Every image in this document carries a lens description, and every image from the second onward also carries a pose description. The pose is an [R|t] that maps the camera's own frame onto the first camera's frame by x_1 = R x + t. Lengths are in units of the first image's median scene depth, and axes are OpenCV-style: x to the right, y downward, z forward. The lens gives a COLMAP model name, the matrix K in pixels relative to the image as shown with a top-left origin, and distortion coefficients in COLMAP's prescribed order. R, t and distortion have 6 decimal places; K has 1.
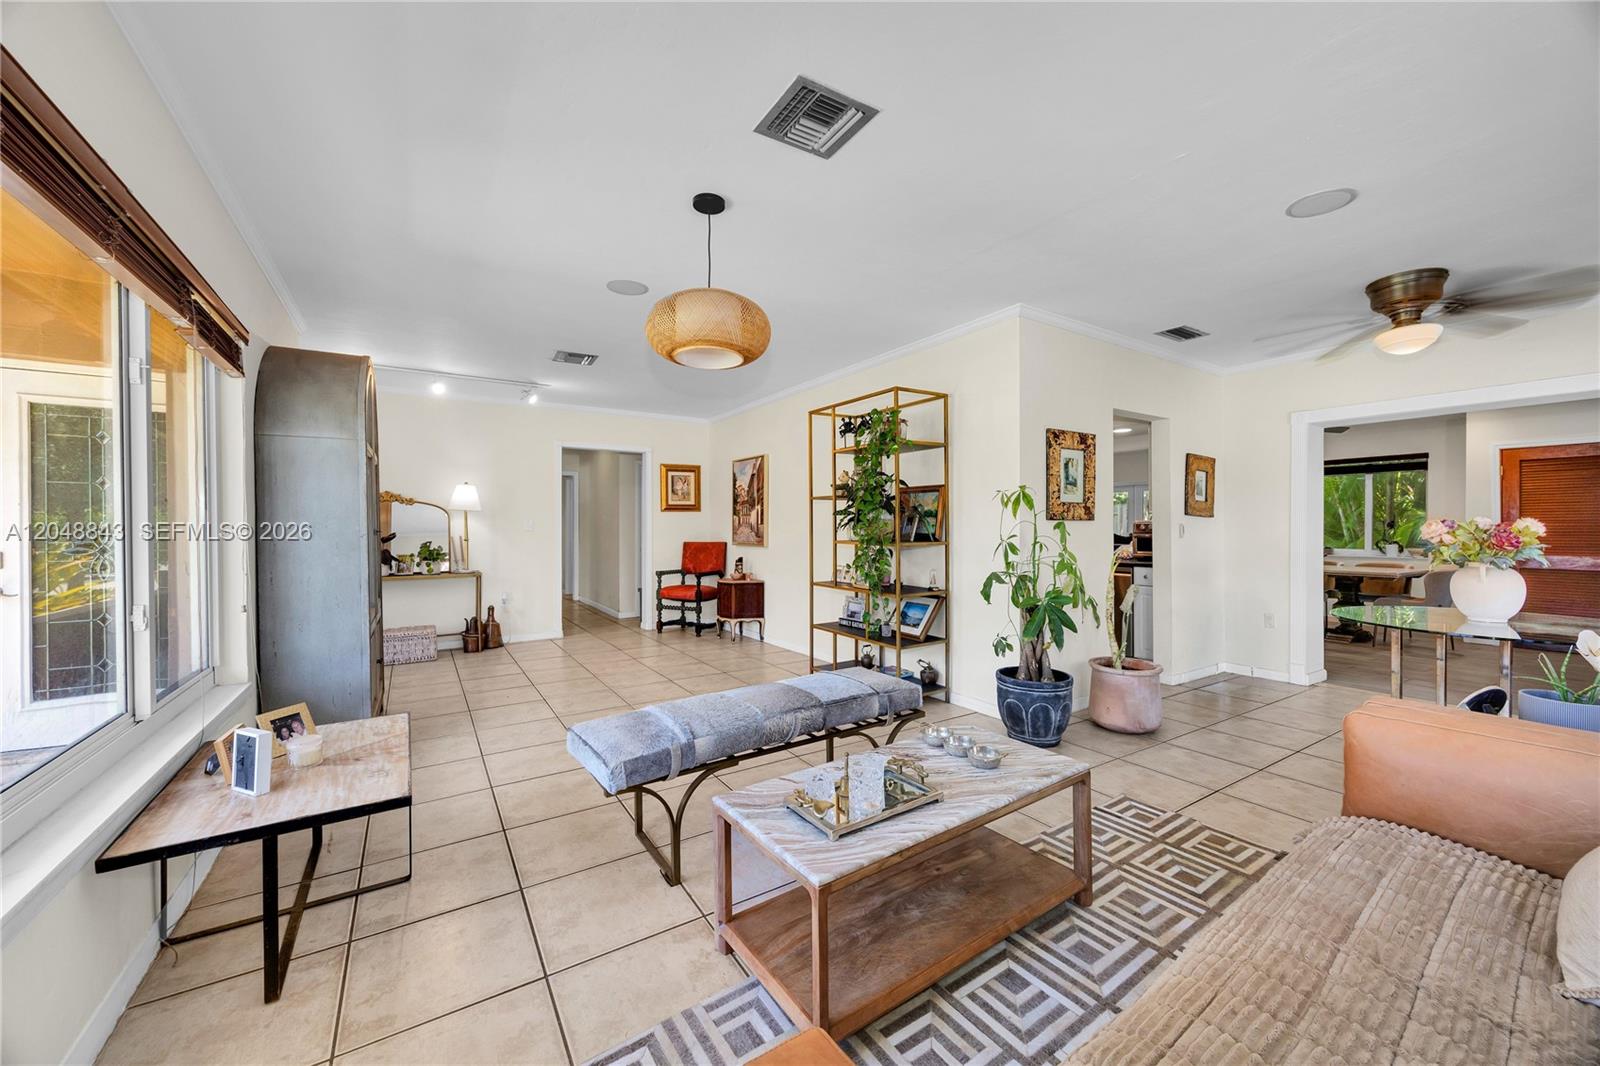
lens RADIAL K [[606.8, 0, 800.0], [0, 606.8, 533.0], [0, 0, 1]] dist [-0.002388, -0.000155]
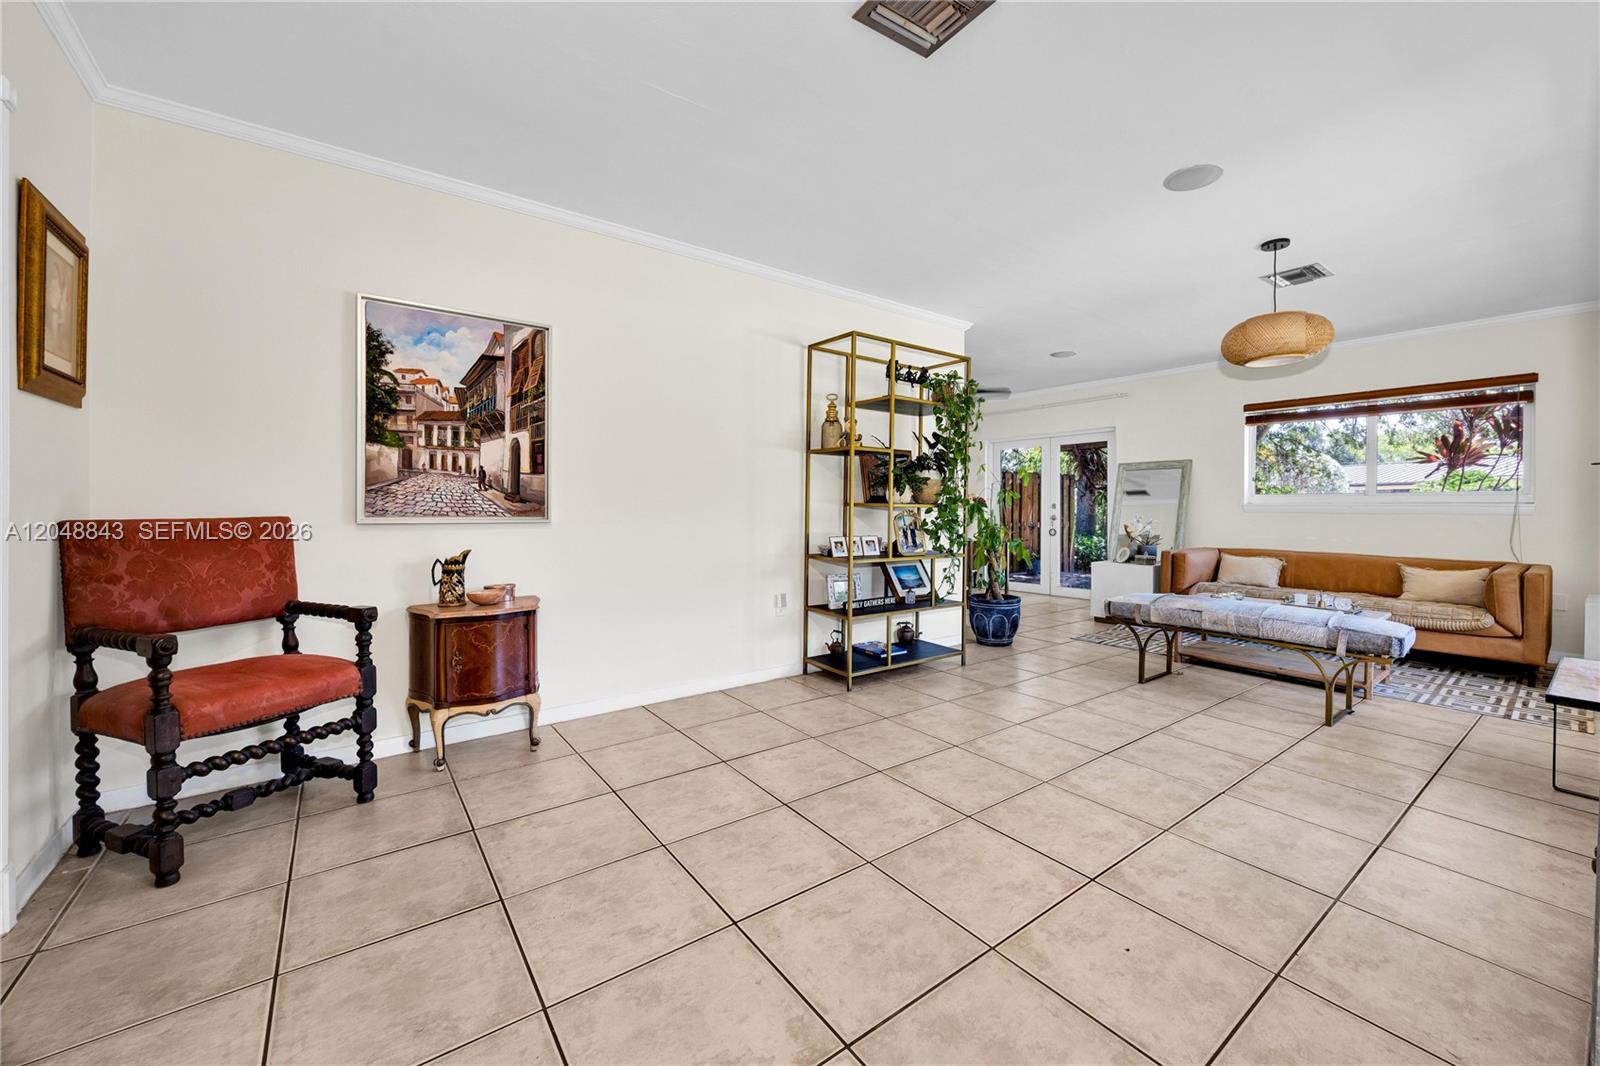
lens RADIAL K [[640.6, 0, 828.6], [0, 640.6, 497.7], [0, 0, 1]] dist [0.001328, 0.000301]
pose [[-0.086201, 0.011765, 0.996208, -0.557164], [0.003201, 0.999928, -0.011532, 0.010208], [-0.996273, 0.002195, -0.086233, 0.799096]]
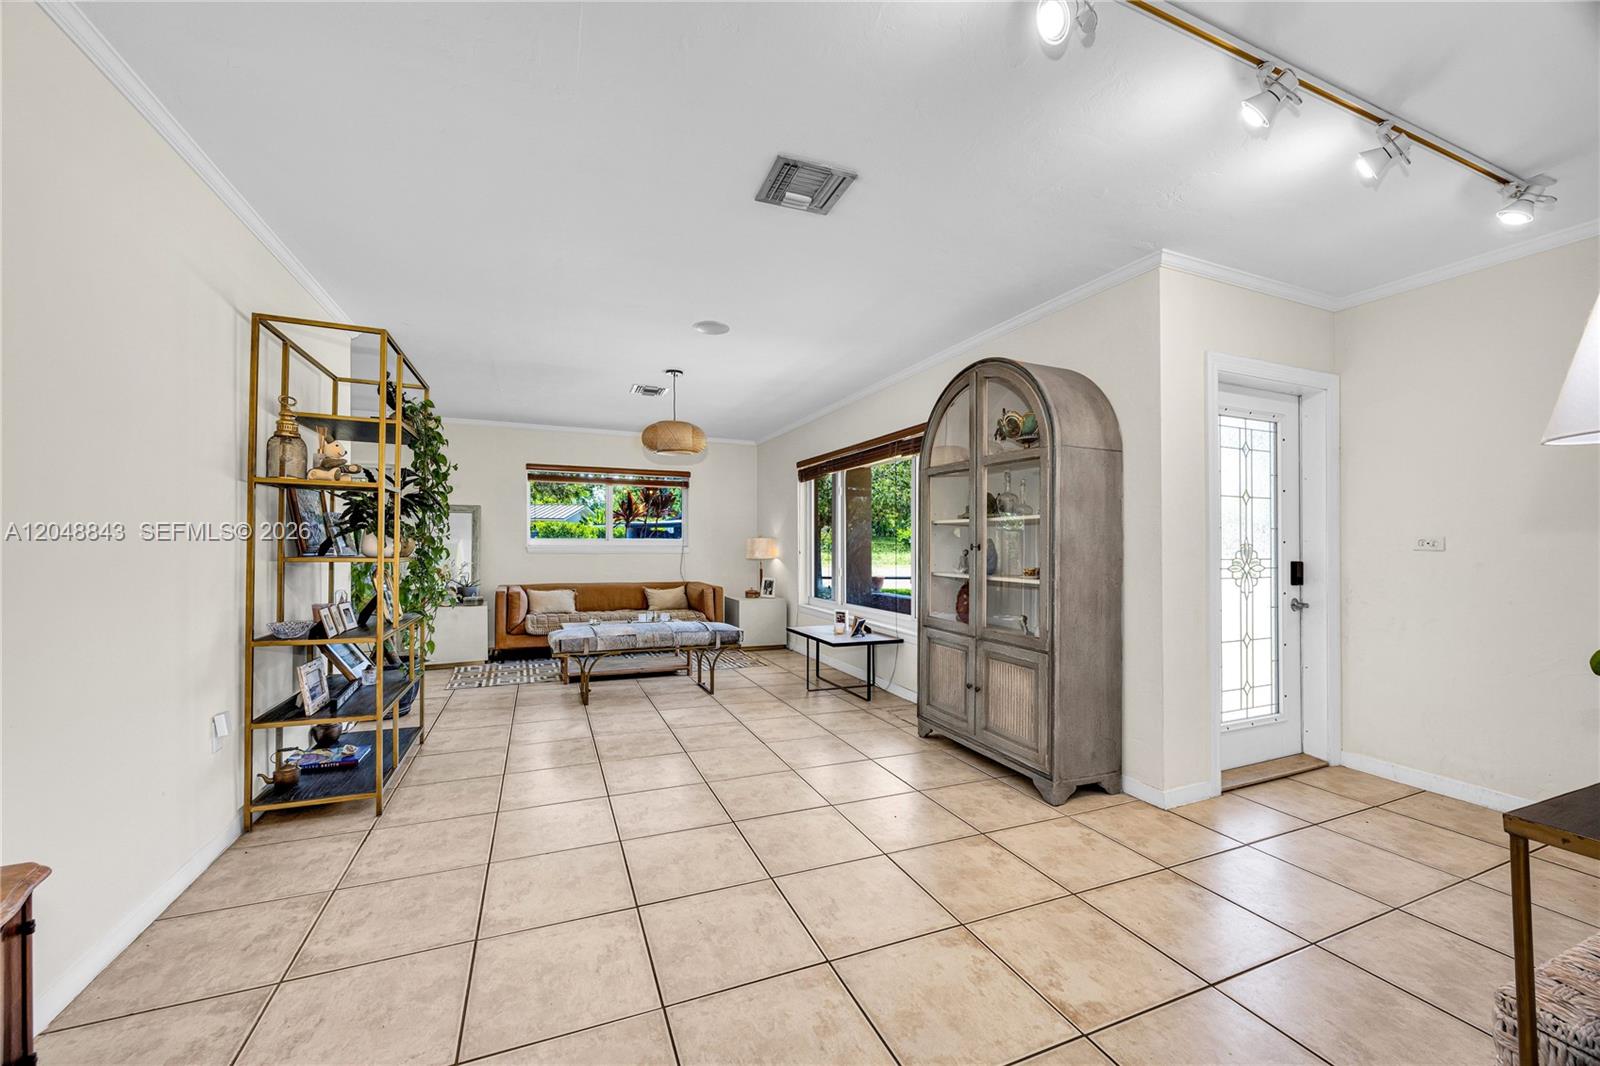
lens RADIAL K [[606.8, 0, 800.0], [0, 606.8, 533.0], [0, 0, 1]] dist [-0.002388, -0.000155]
pose [[-0.984913, -0.005280, 0.172970, -0.328471], [-0.006142, 0.999971, -0.004450, -0.011529], [-0.172941, -0.005445, -0.984917, 1.084110]]
